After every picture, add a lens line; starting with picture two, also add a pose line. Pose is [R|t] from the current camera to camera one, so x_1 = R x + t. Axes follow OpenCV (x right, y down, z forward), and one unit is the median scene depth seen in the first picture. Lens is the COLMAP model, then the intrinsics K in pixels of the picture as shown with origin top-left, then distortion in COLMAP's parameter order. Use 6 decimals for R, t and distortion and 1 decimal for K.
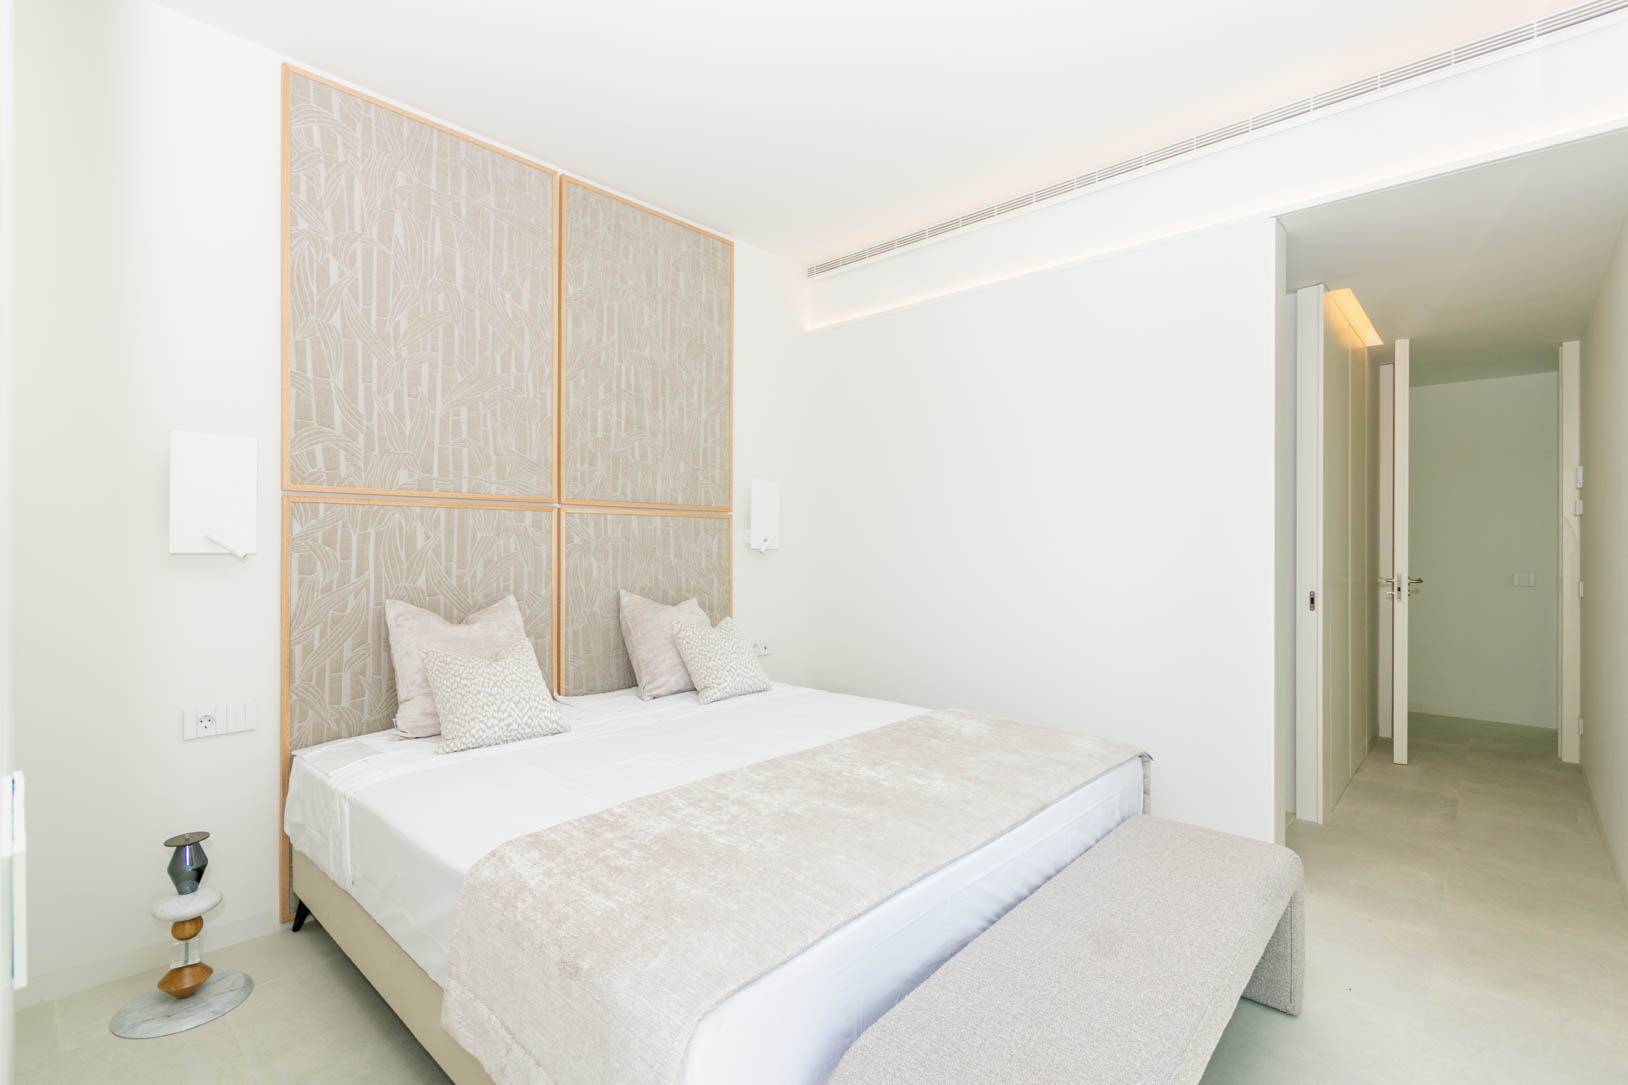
lens RADIAL K [[732.6, 0, 811.1], [0, 732.6, 550.3], [0, 0, 1]] dist [0.006773, -0.004044]
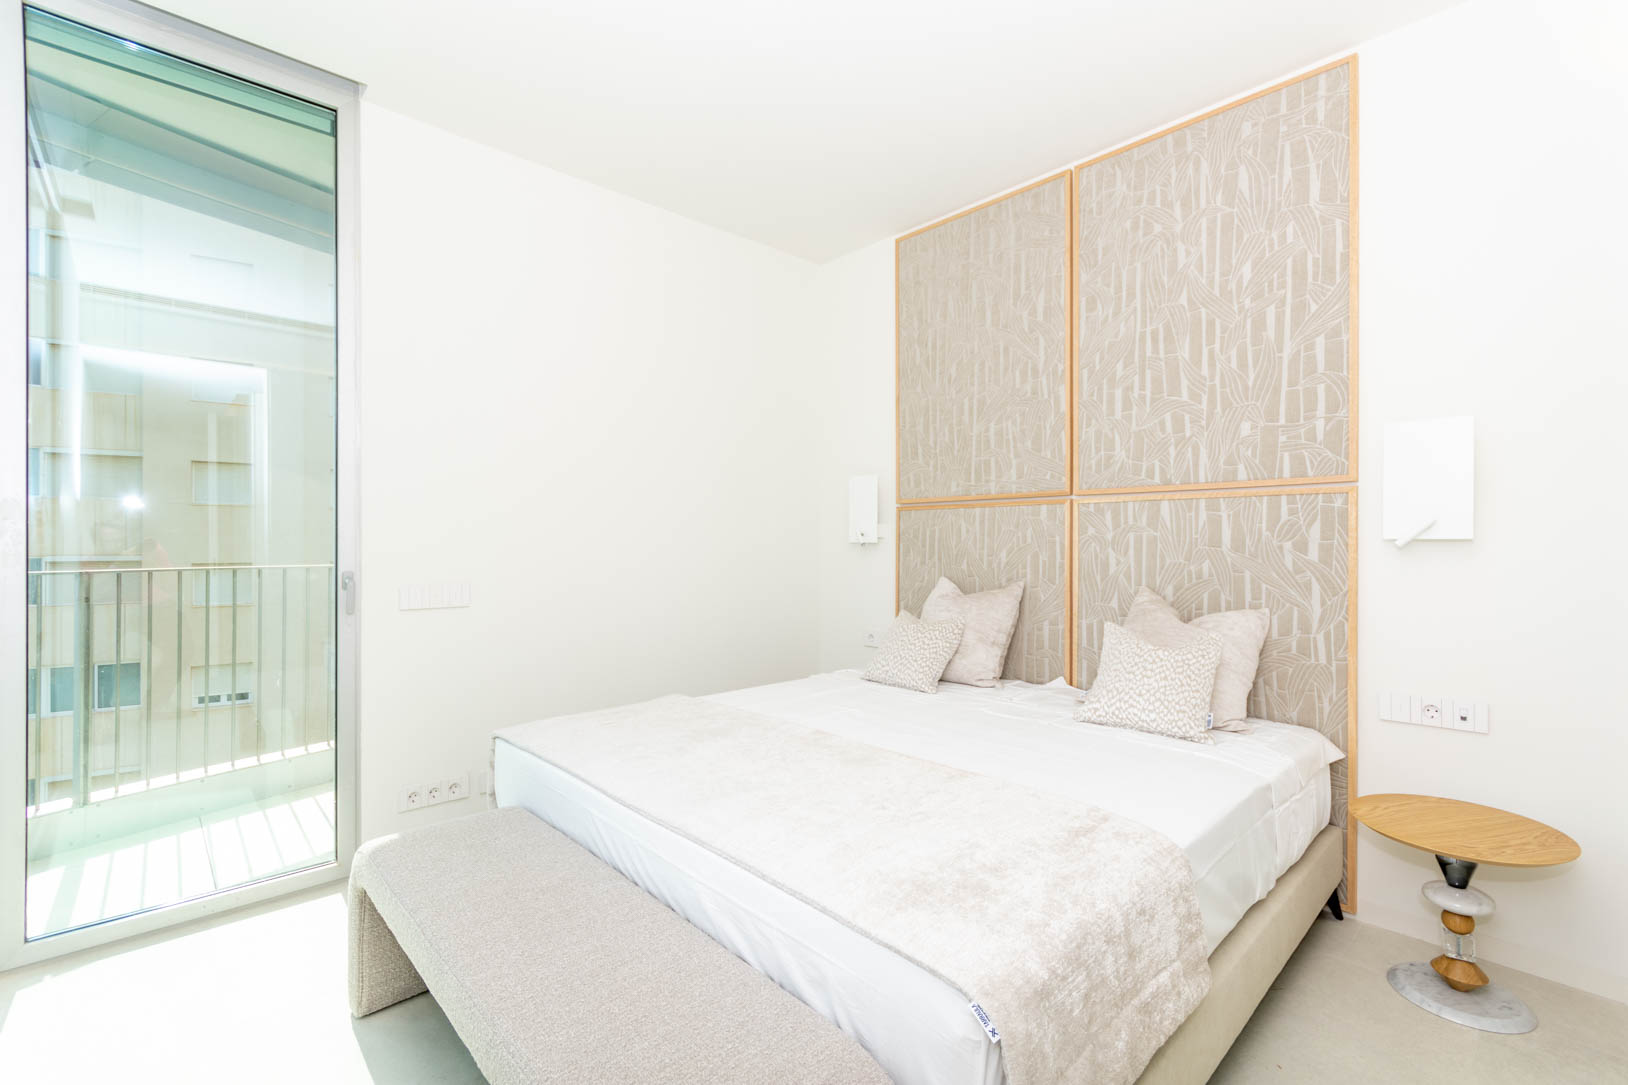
lens RADIAL K [[732.6, 0, 813.5], [0, 732.6, 541.5], [0, 0, 1]] dist [0.006773, -0.004044]
pose [[-0.069569, 0.002633, -0.997574, 0.661012], [0.001823, 0.999995, 0.002512, -0.002750], [0.997576, -0.001644, -0.069573, 0.683296]]
